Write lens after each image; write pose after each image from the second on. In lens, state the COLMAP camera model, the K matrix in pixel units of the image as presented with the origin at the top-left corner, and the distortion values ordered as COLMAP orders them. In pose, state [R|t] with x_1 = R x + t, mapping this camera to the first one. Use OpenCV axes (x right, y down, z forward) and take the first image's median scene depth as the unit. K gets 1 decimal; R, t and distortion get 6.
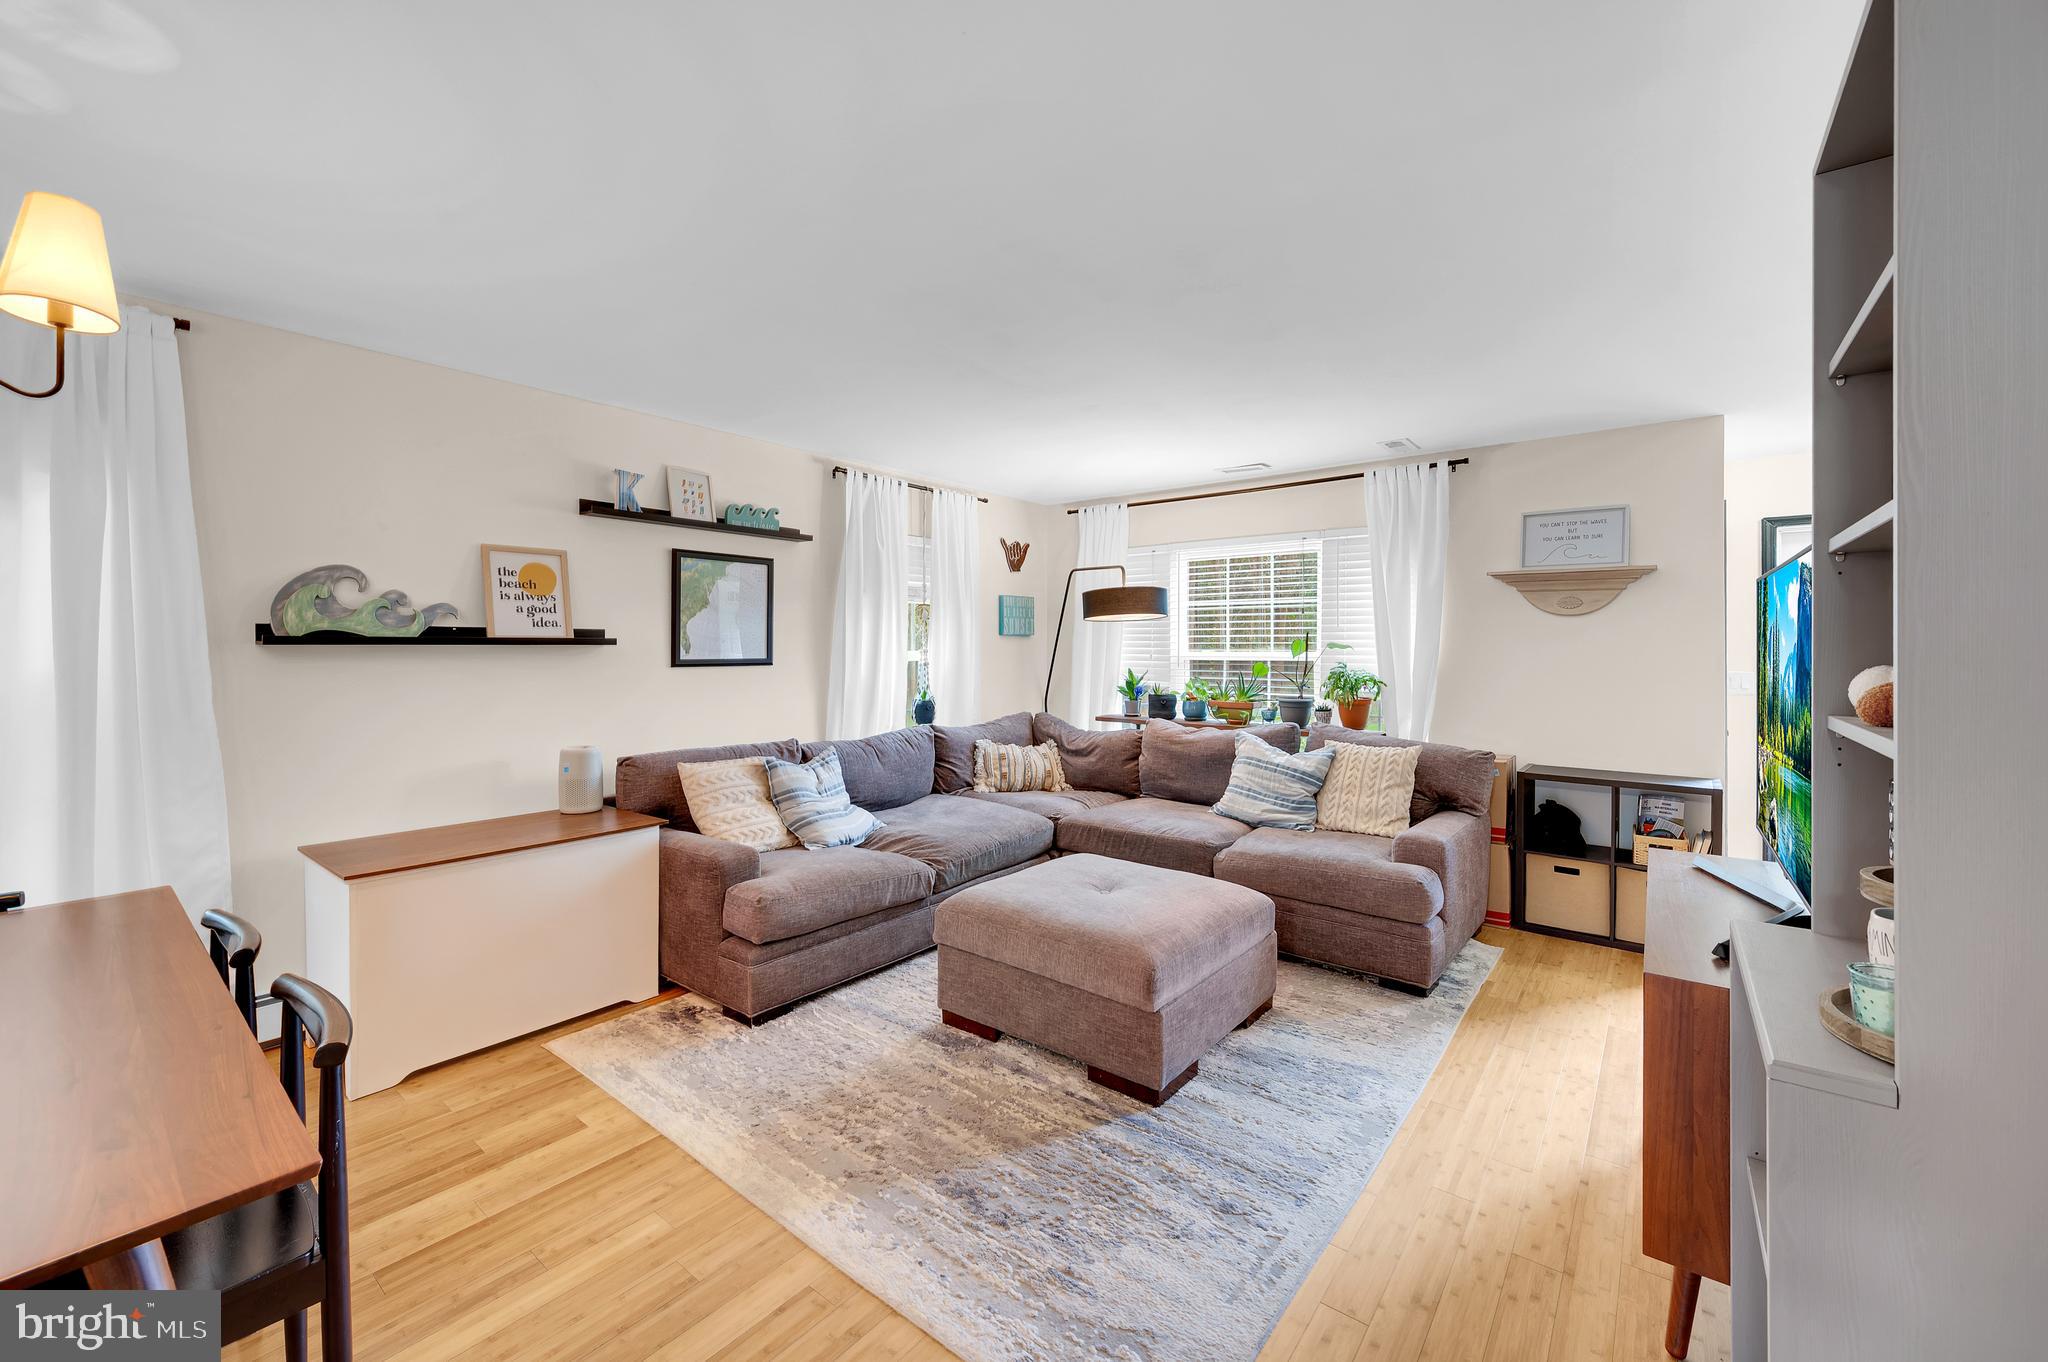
lens RADIAL K [[809.9, 0, 1027.6], [0, 809.9, 655.5], [0, 0, 1]] dist [0.001256, 0.000097]
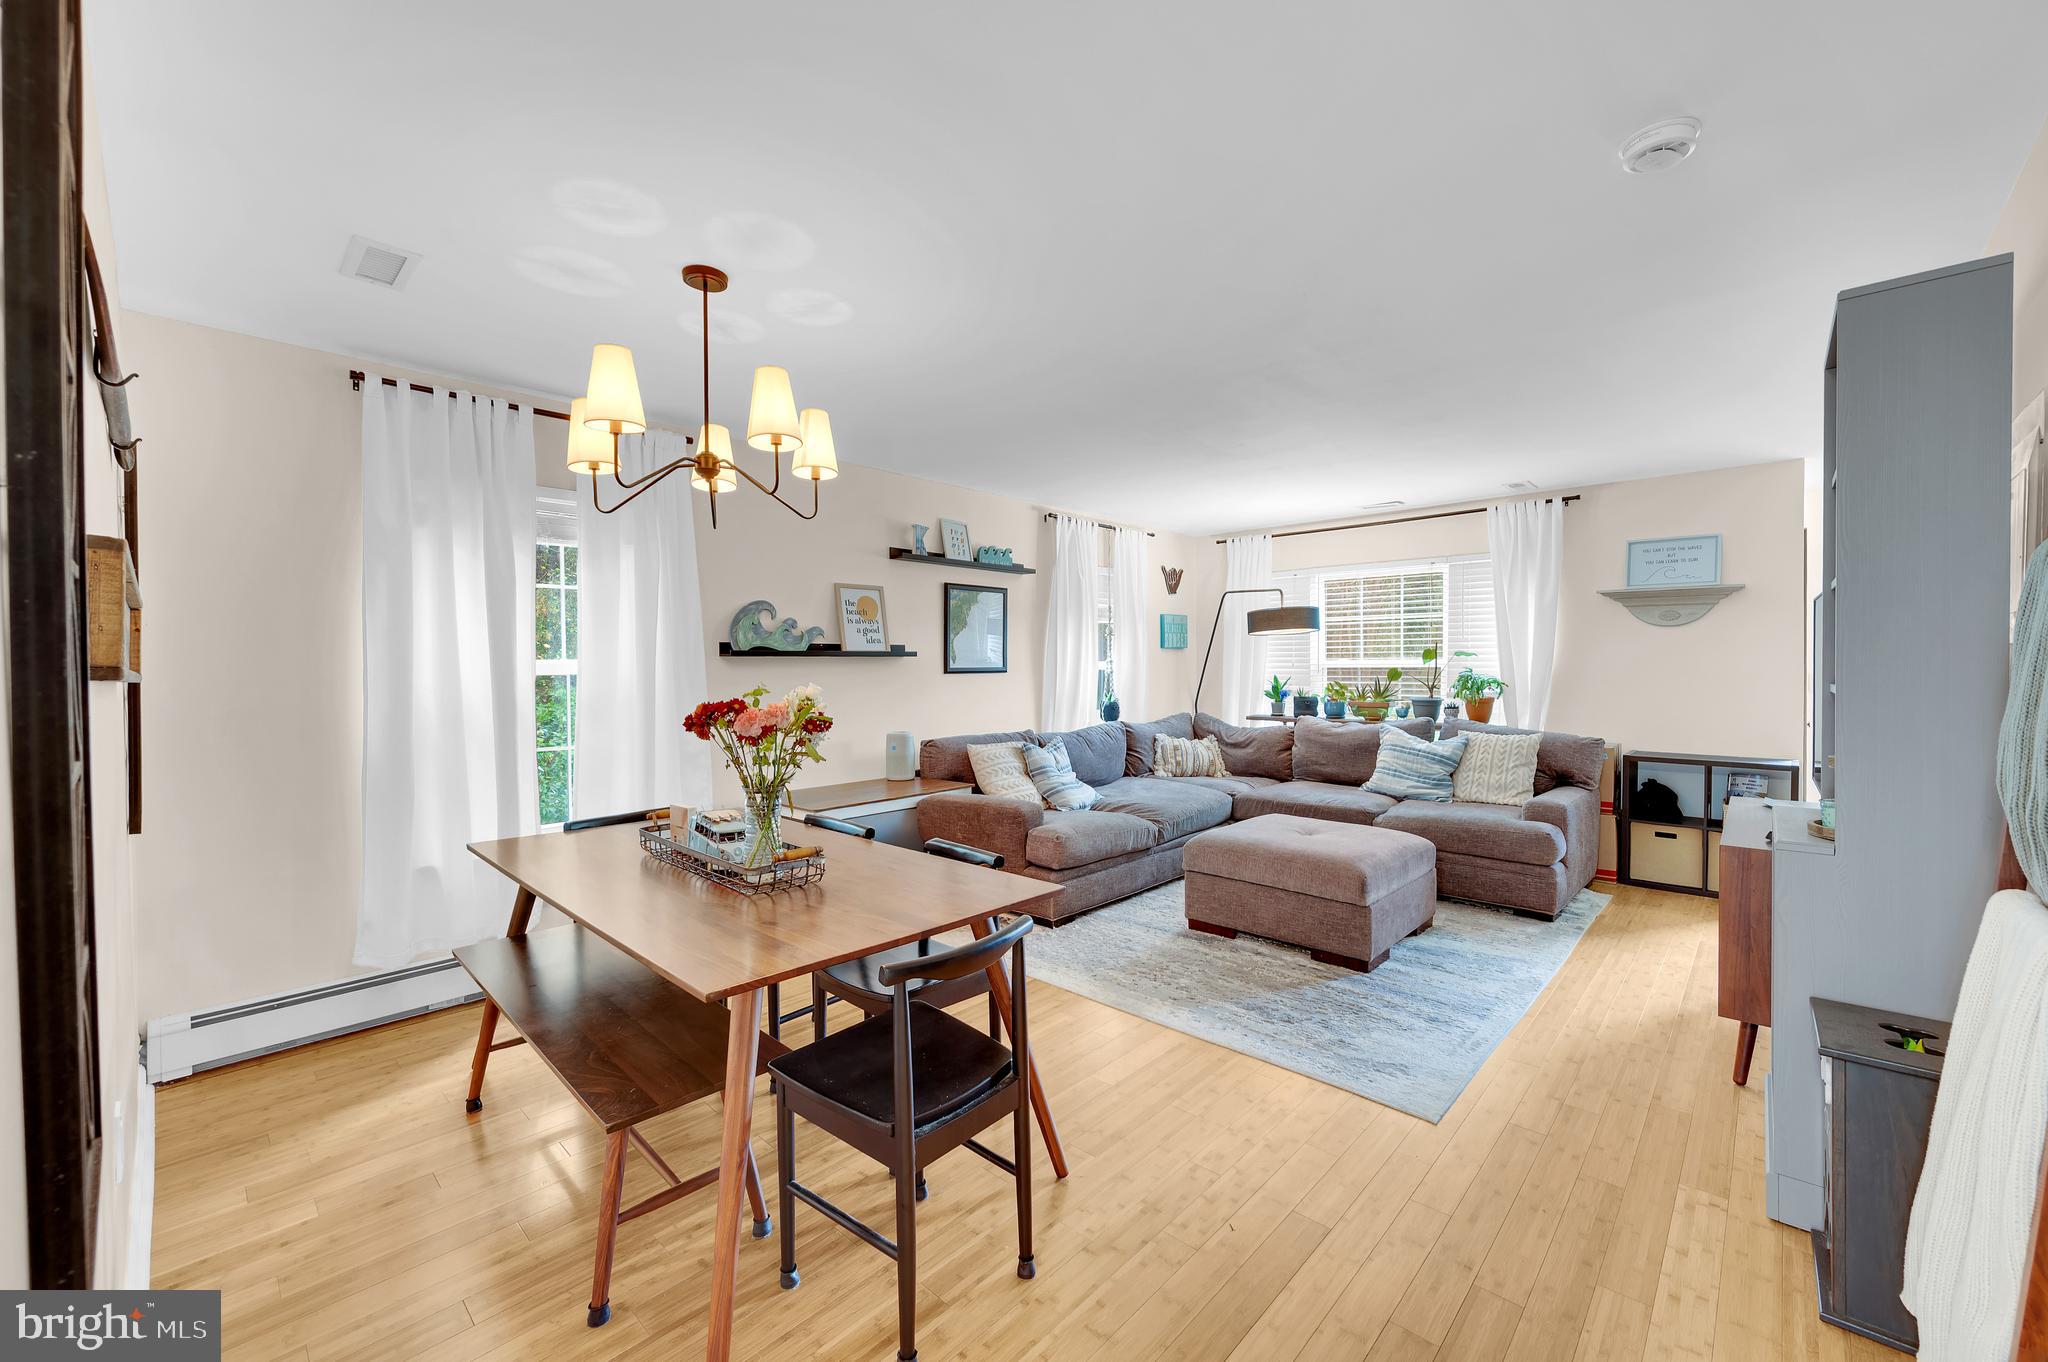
lens RADIAL K [[803.6, 0, 1042.1], [0, 803.6, 682.9], [0, 0, 1]] dist [-0.000358, -0.000104]
pose [[0.997558, -0.006166, -0.069570, -0.190796], [0.007180, 0.999871, 0.014338, 0.011826], [0.069473, -0.014803, 0.997474, -0.275646]]
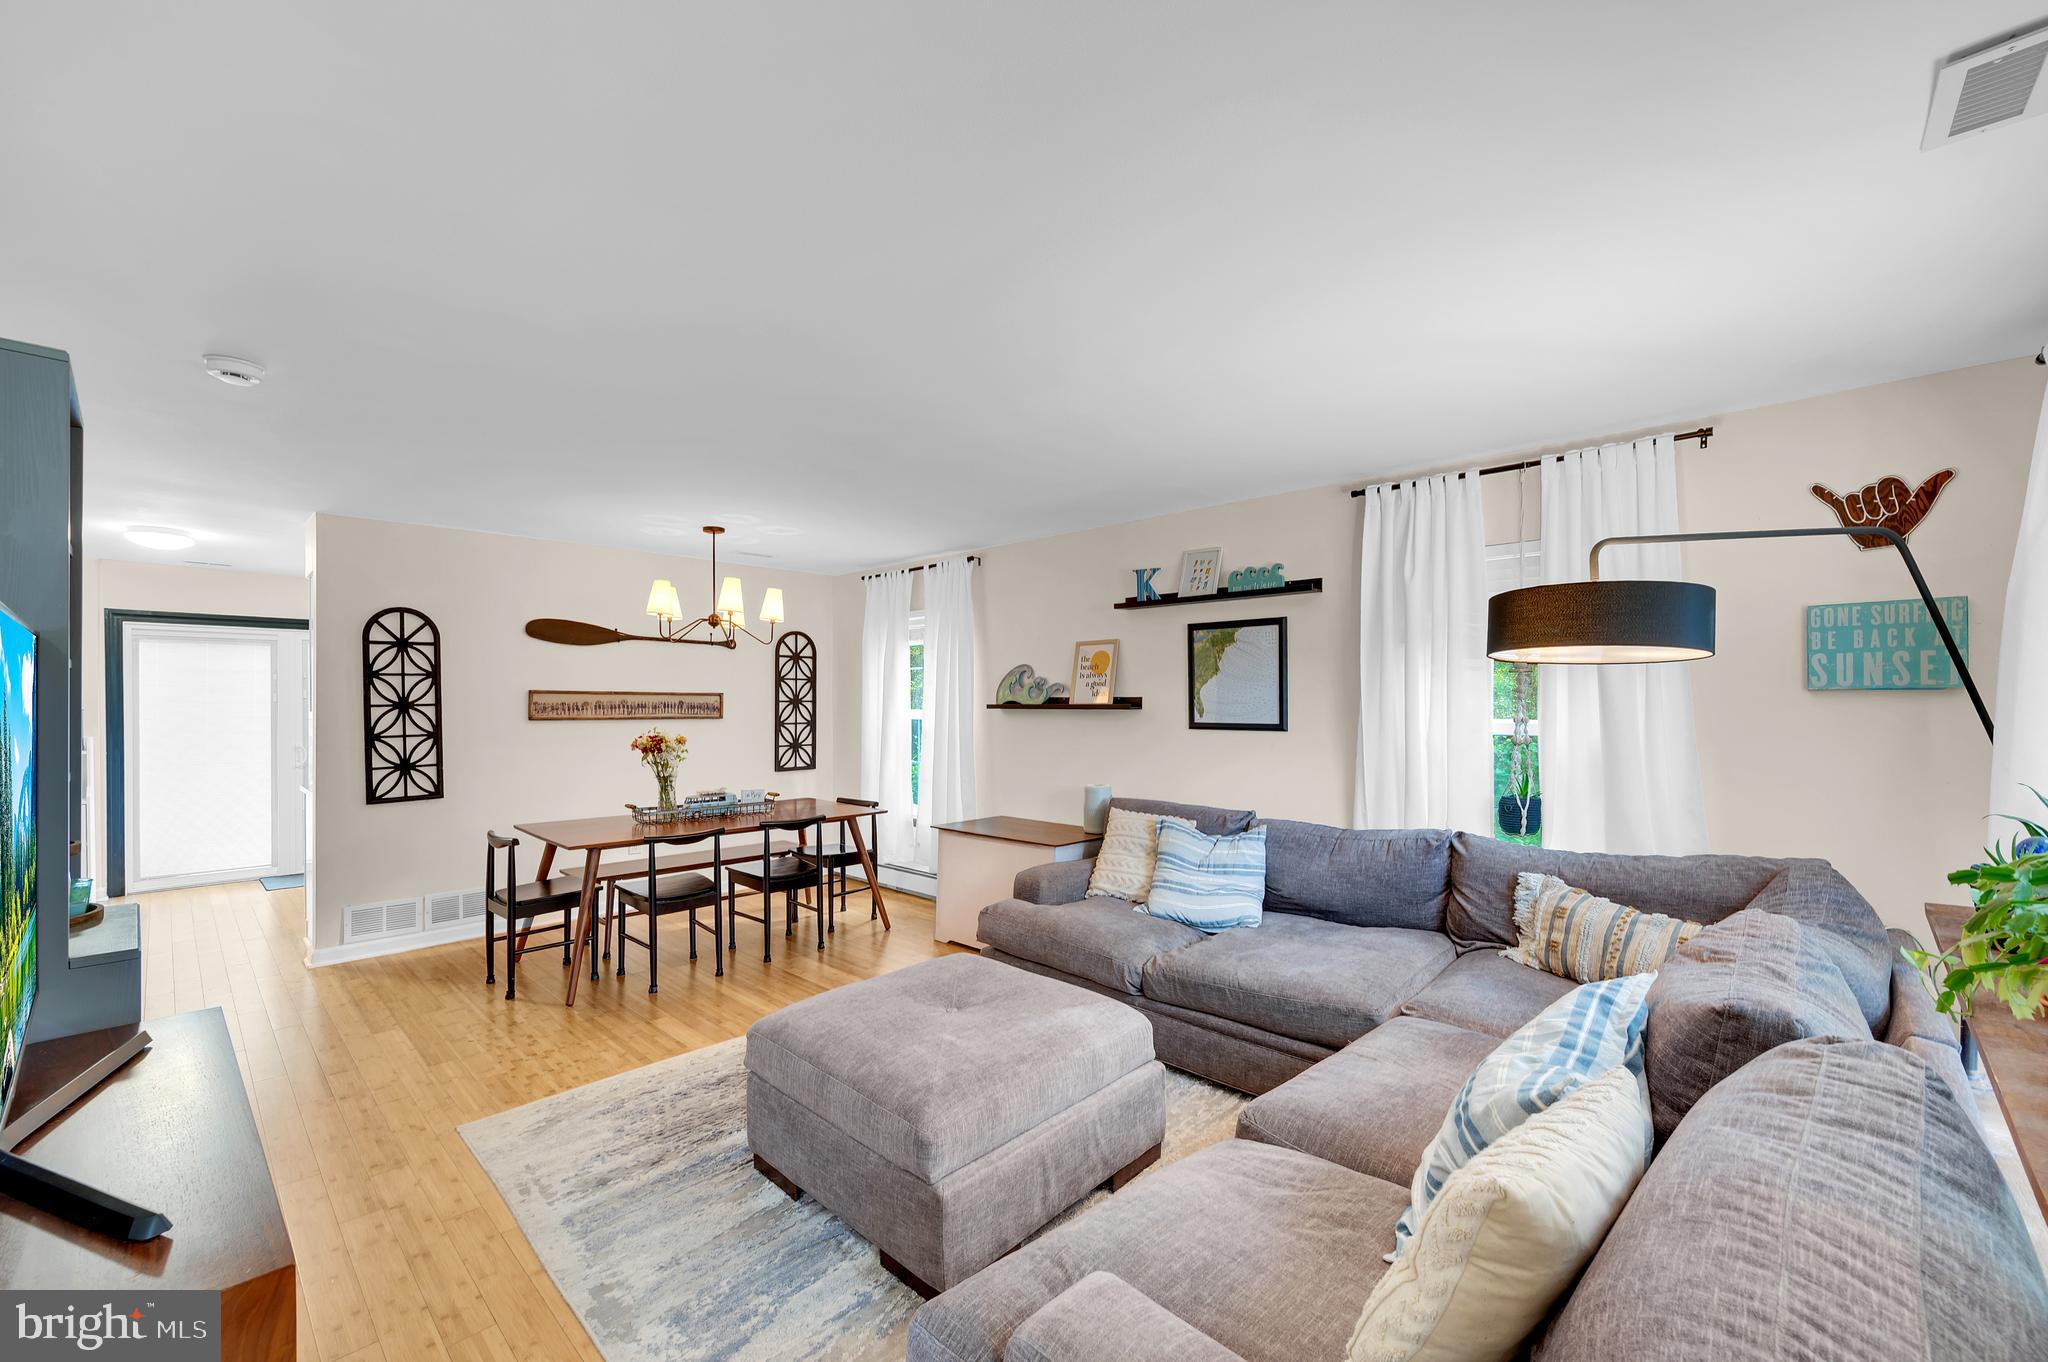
lens RADIAL K [[845.8, 0, 1067.9], [0, 845.8, 696.1], [0, 0, 1]] dist [0.000215, -0.000017]
pose [[-0.071899, -0.001398, -0.997411, 0.745728], [-0.004785, 0.999988, -0.001057, -0.028822], [0.997400, 0.004697, -0.071905, 0.906159]]
